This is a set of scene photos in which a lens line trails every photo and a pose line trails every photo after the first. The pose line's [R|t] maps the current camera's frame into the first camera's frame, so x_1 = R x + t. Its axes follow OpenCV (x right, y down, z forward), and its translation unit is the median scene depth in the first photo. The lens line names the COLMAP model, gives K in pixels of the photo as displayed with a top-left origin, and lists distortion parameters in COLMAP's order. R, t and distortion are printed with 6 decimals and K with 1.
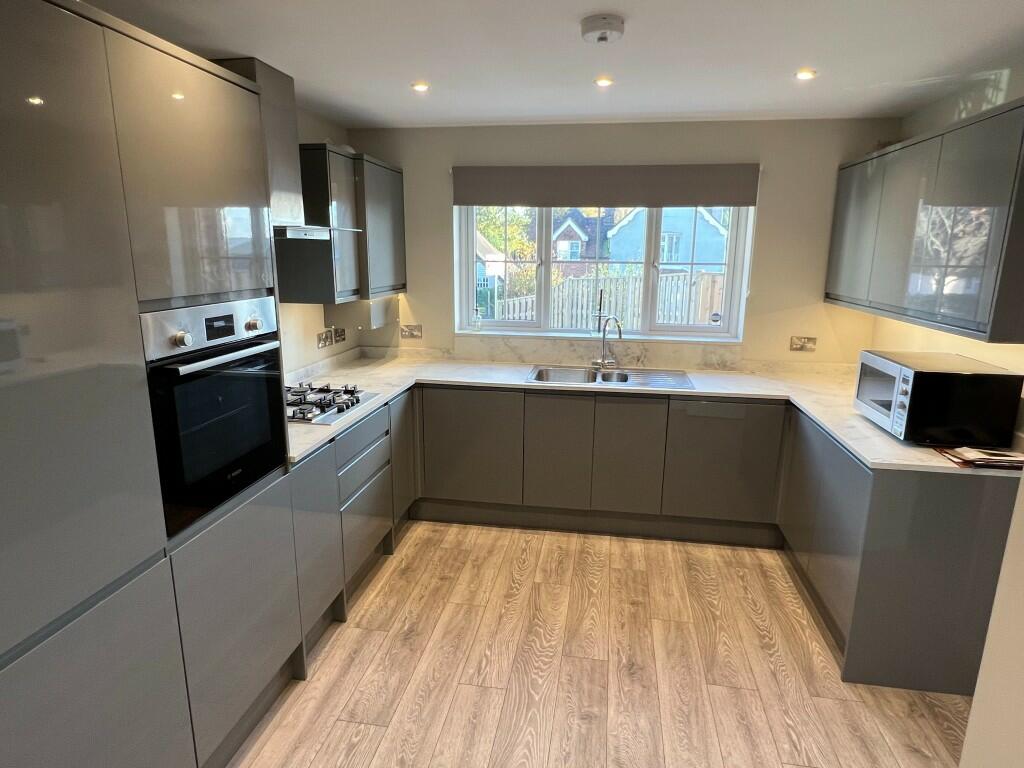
lens RADIAL K [[591.7, 0, 496.9], [0, 591.7, 388.6], [0, 0, 1]] dist [0.001076, -0.000451]
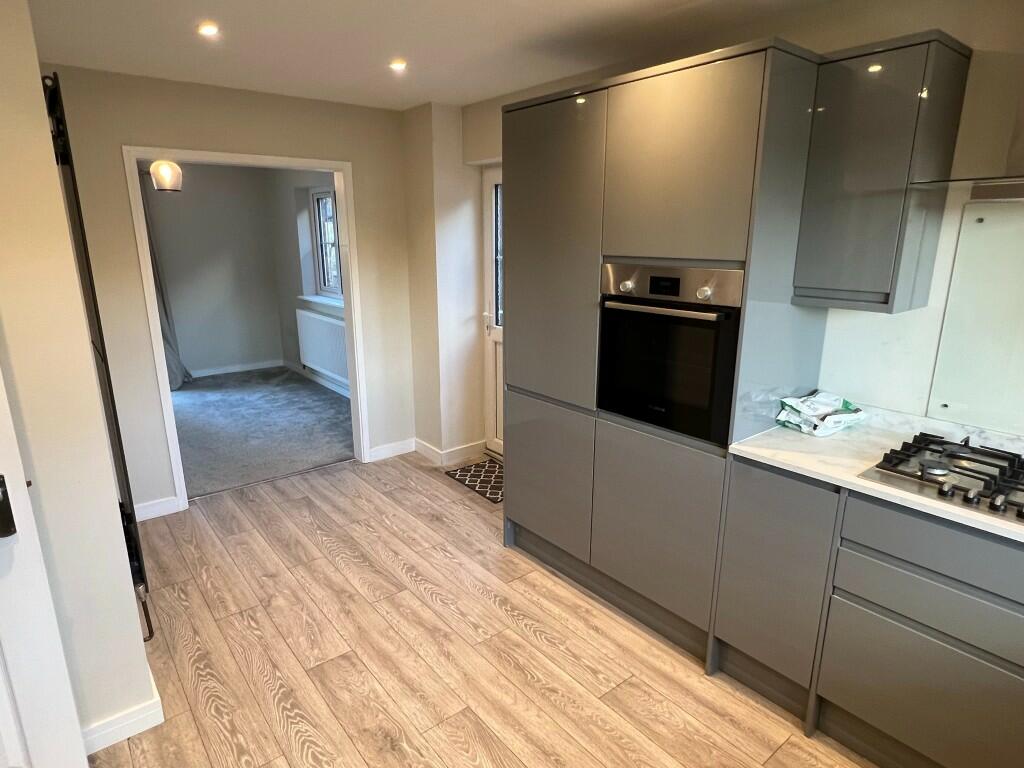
lens RADIAL K [[591.7, 0, 496.9], [0, 591.7, 388.6], [0, 0, 1]] dist [0.001076, -0.000451]
pose [[-0.657347, 0.189101, -0.729476, 0.378869], [-0.172698, 0.904441, 0.390079, -0.180275], [0.733533, 0.382396, -0.561875, 0.827913]]
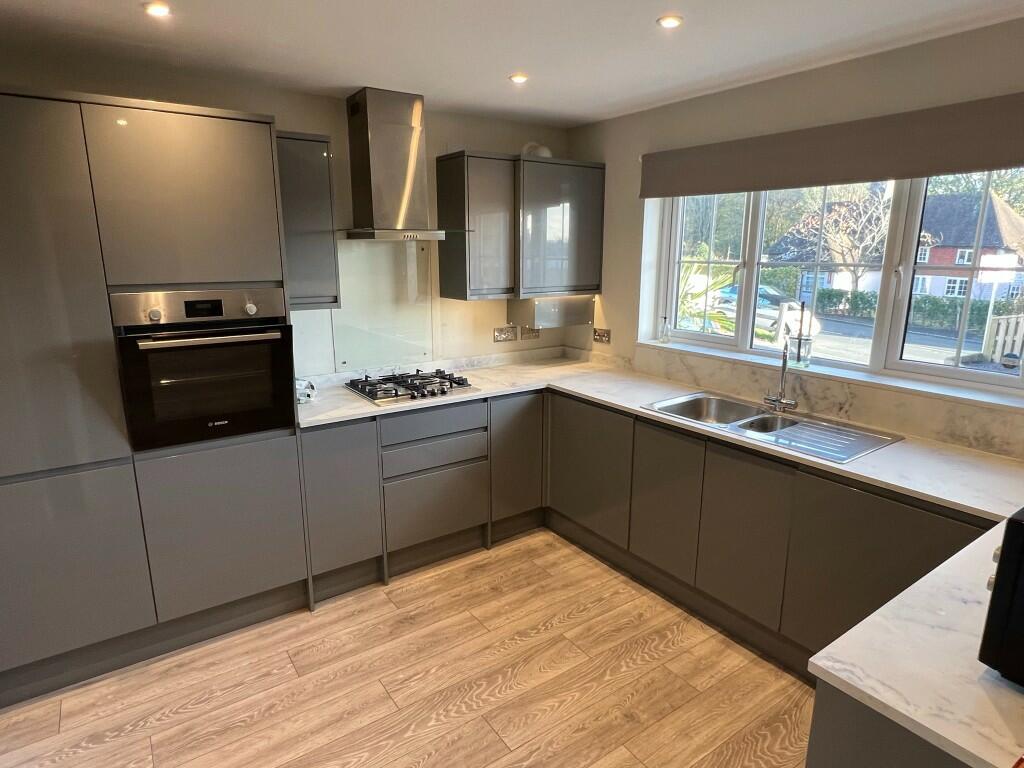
lens RADIAL K [[581.7, 0, 512.0], [0, 581.7, 384.0], [0, 0, 1]] dist [-0.002681, -0.001503]
pose [[0.704324, 0.153073, -0.693178, 0.517299], [-0.156235, 0.985957, 0.058980, -0.067023], [0.692472, 0.066758, 0.718349, 0.304109]]
